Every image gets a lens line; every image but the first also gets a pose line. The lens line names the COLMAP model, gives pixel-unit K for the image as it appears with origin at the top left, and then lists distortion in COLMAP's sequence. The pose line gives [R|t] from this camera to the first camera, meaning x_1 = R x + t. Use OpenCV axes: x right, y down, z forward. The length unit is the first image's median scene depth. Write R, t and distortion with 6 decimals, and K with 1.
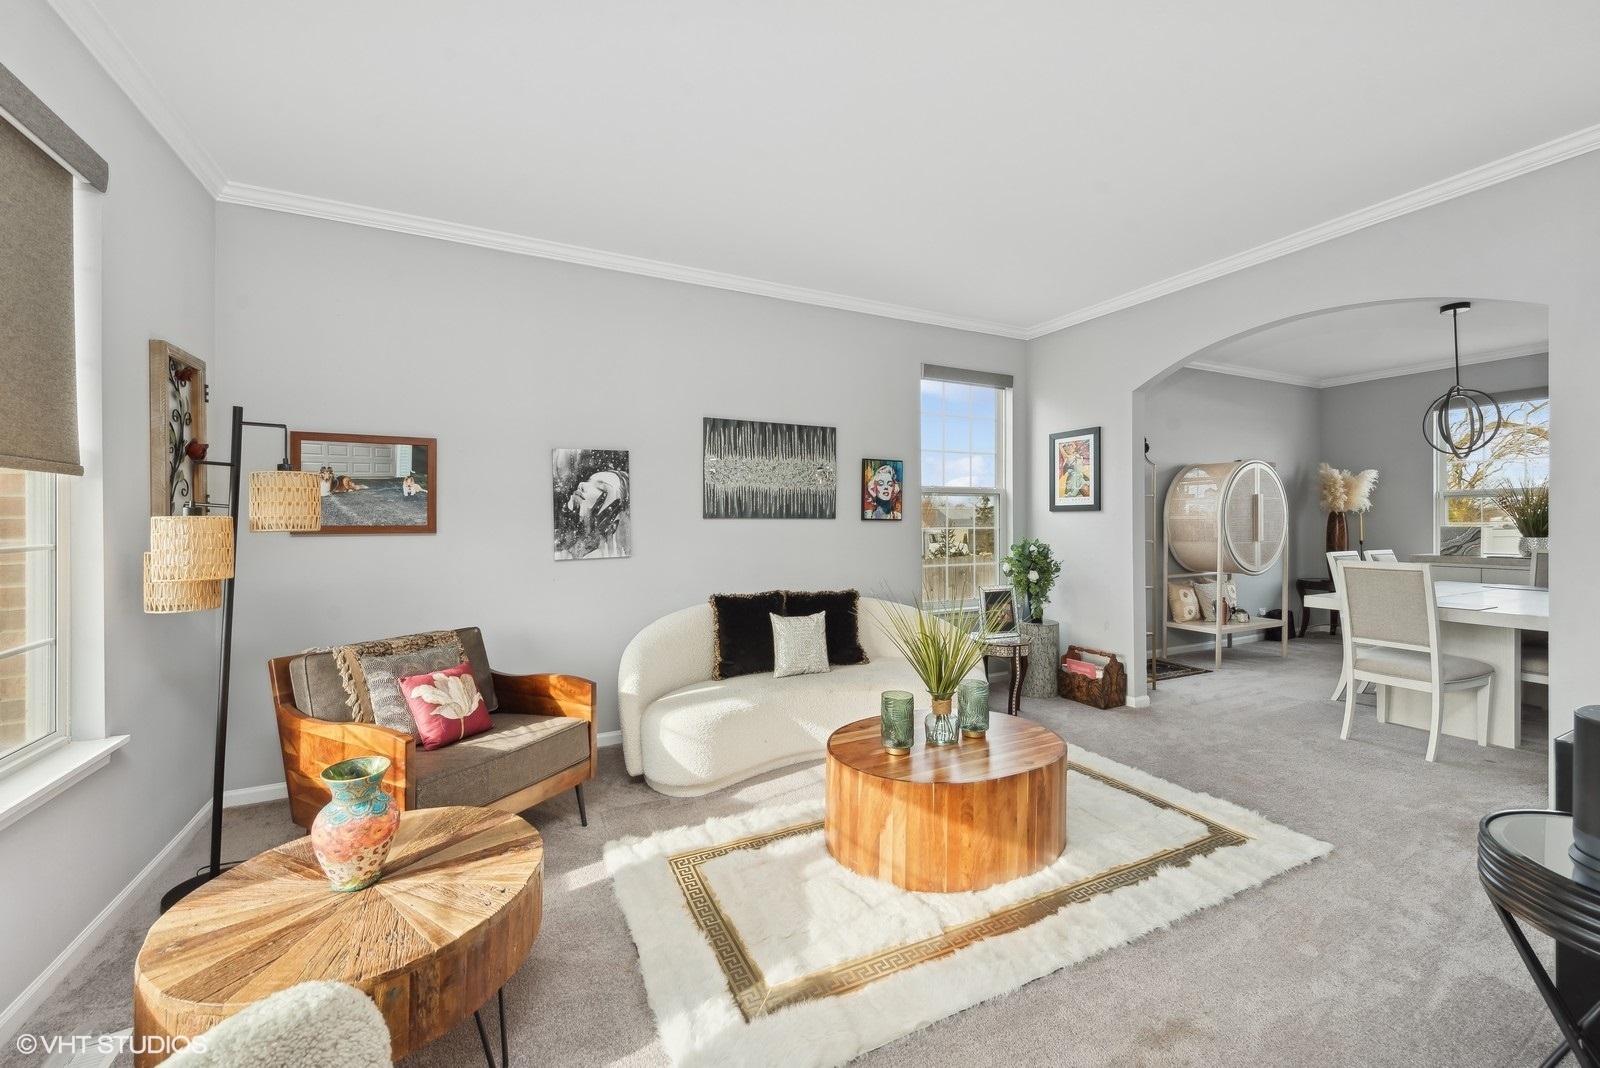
lens RADIAL K [[646.5, 0, 801.4], [0, 646.5, 525.8], [0, 0, 1]] dist [0.016370, -0.000886]
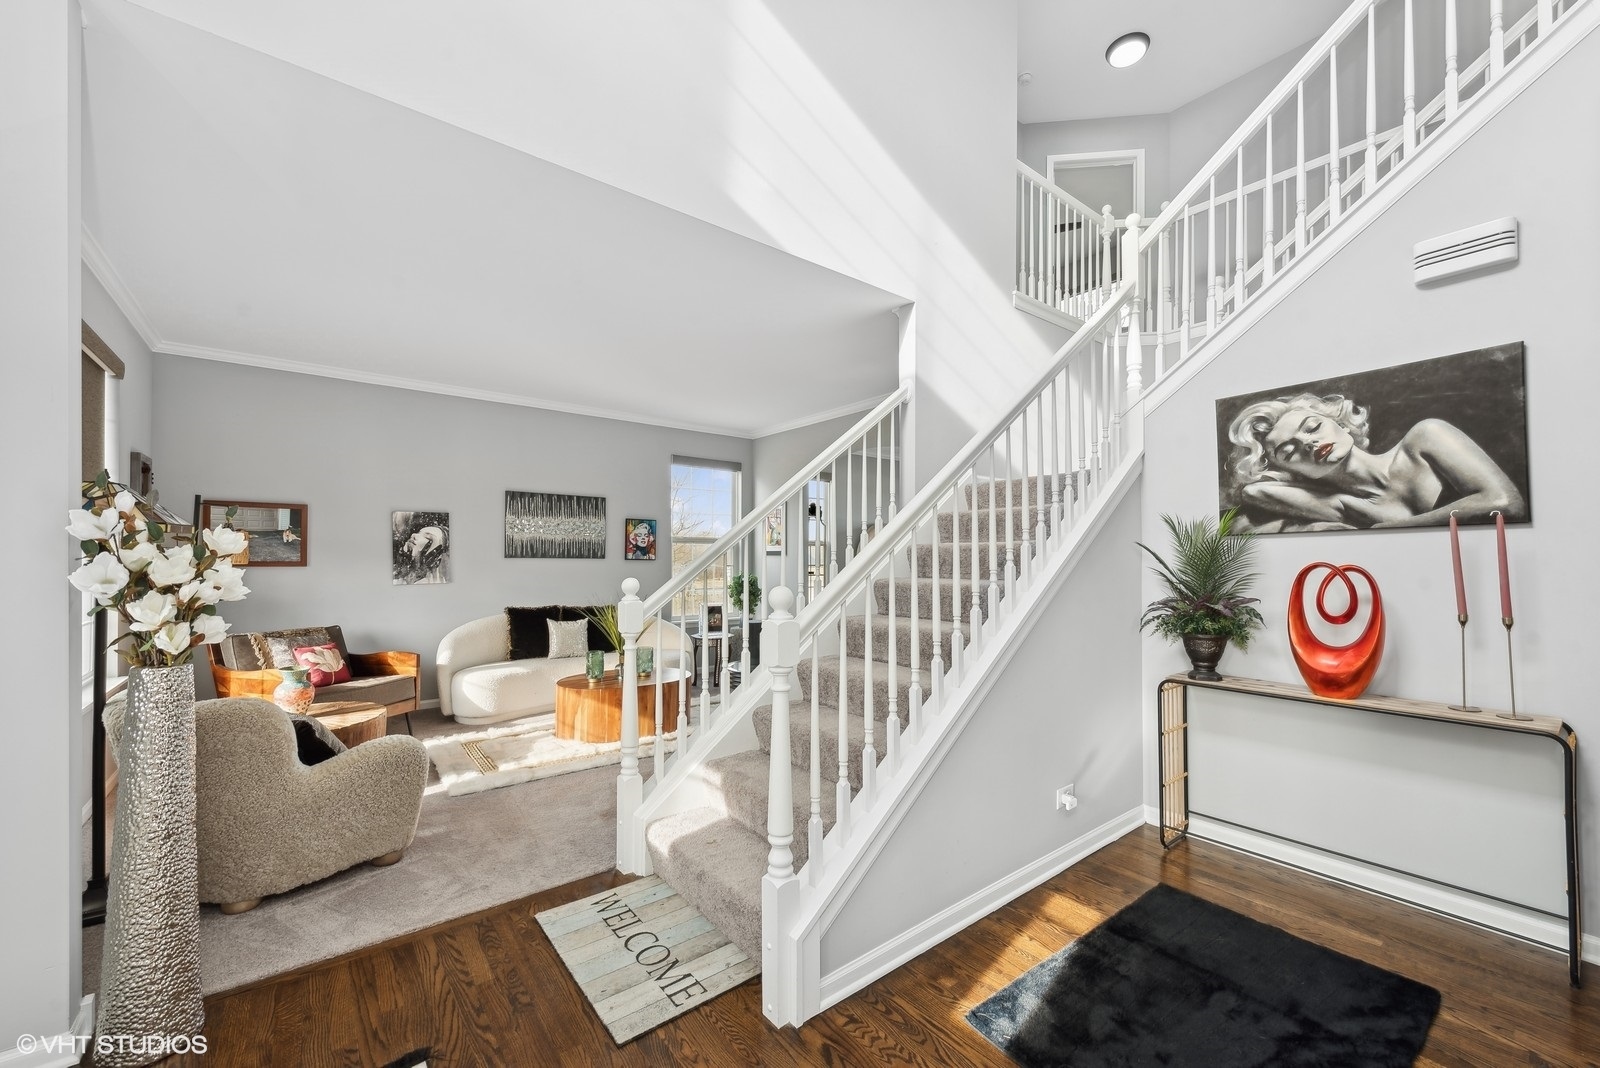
lens RADIAL K [[646.5, 0, 809.2], [0, 646.5, 559.1], [0, 0, 1]] dist [0.016370, -0.000886]
pose [[0.978663, 0.005090, 0.205407, 0.249505], [-0.002618, 0.999921, -0.012304, 0.008450], [-0.205454, 0.011504, 0.978599, -0.665641]]
